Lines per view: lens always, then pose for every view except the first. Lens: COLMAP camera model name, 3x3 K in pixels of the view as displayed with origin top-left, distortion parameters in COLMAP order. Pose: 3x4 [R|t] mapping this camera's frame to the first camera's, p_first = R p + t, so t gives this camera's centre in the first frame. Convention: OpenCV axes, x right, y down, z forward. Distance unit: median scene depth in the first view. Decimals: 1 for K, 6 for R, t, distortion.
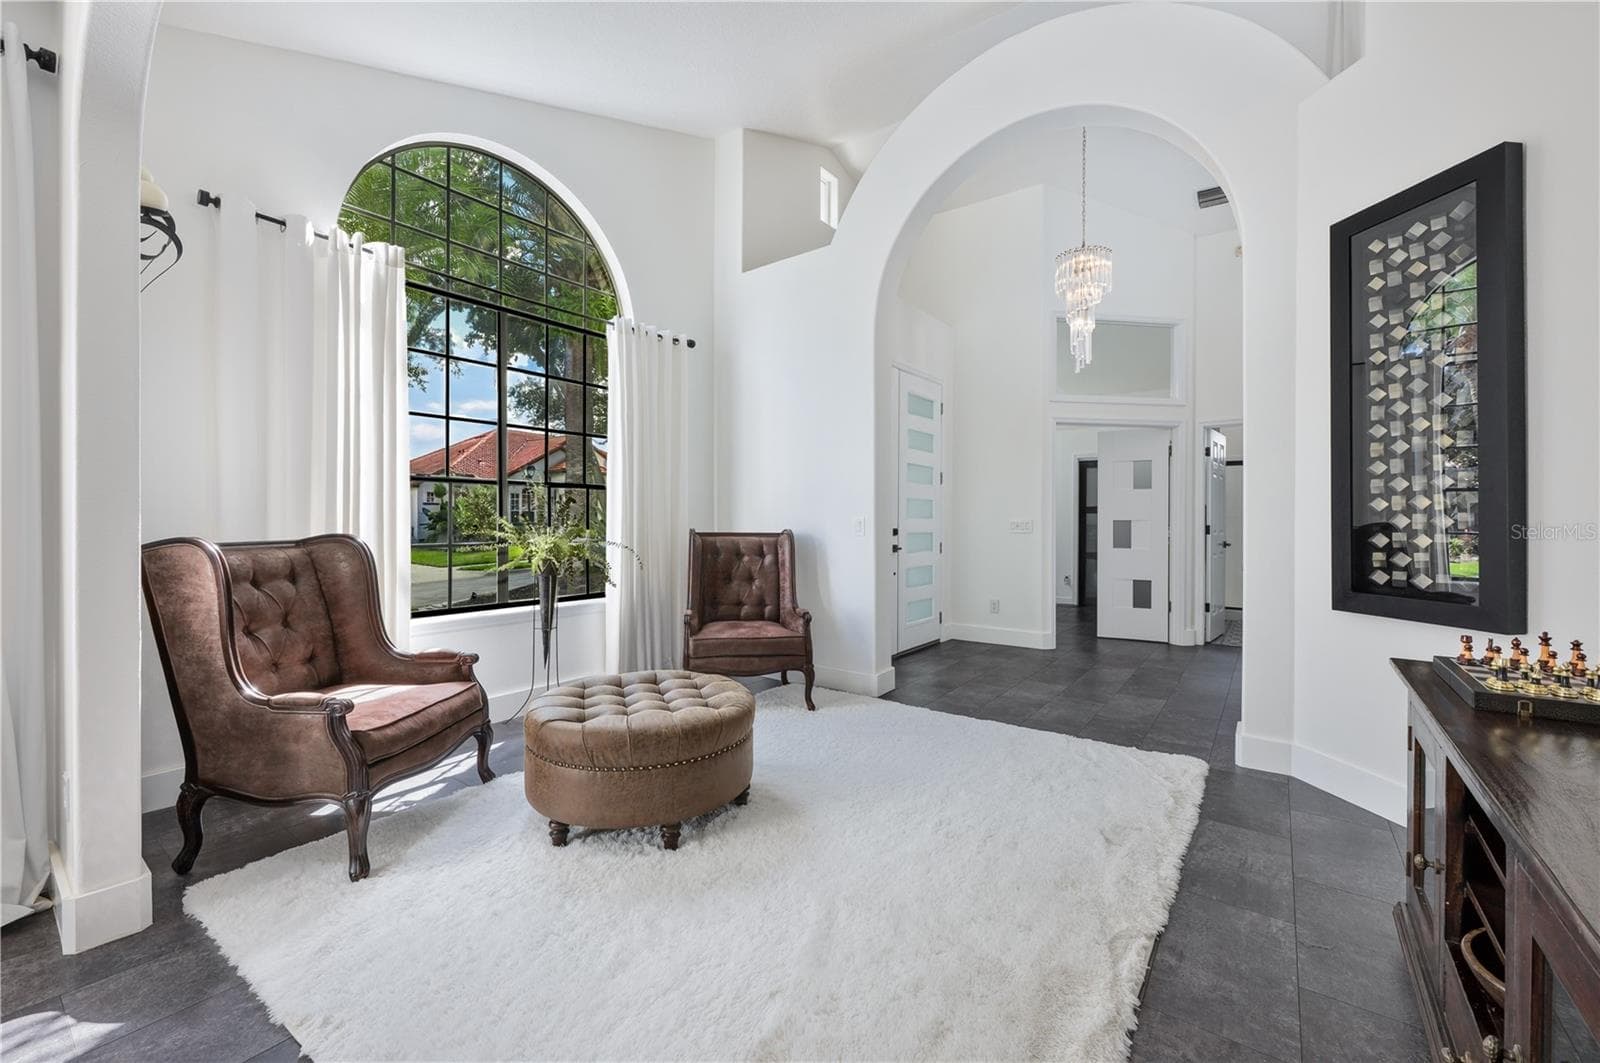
lens RADIAL K [[655.1, 0, 800.0], [0, 655.1, 531.5], [0, 0, 1]] dist [-0.000176, 0.000001]
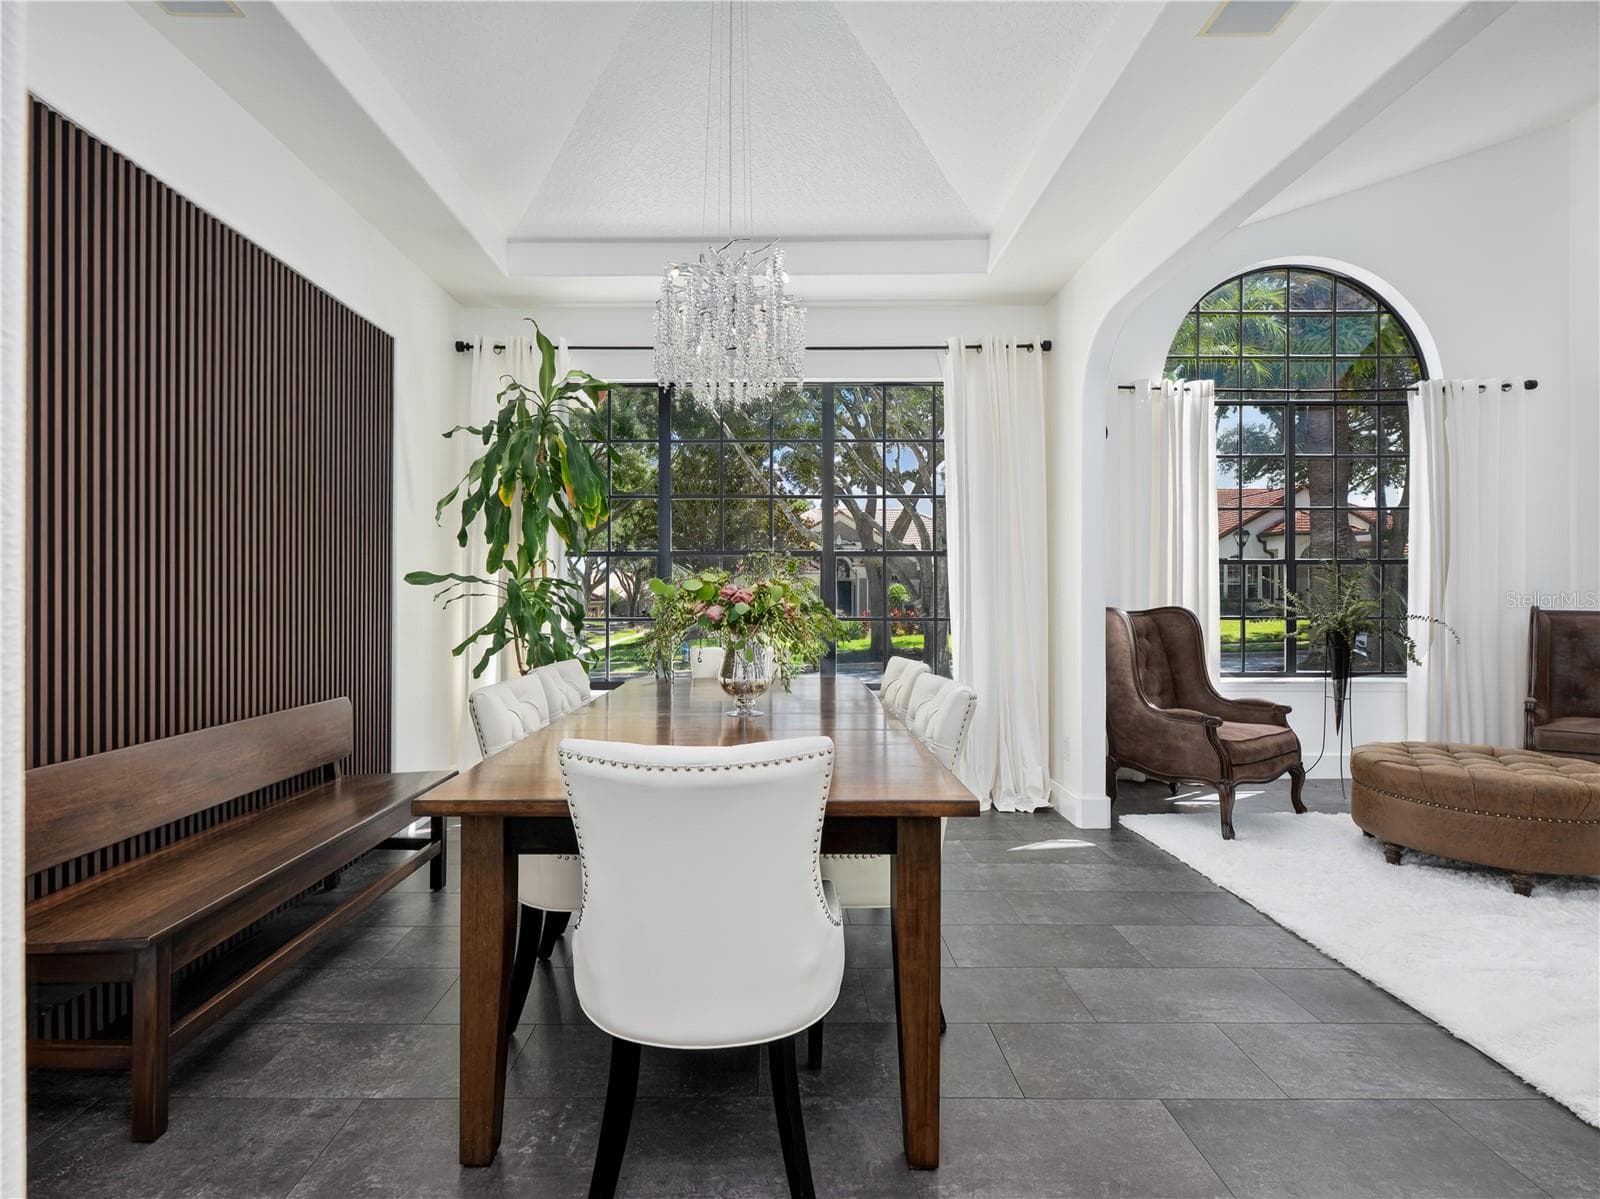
lens RADIAL K [[745.1, 0, 771.4], [0, 745.1, 594.3], [0, 0, 1]] dist [0.001394, 0.001017]
pose [[0.589038, -0.000624, -0.808105, 0.058570], [-0.010900, 0.999903, -0.008717, 0.001227], [0.808032, 0.013943, 0.588974, -0.597409]]
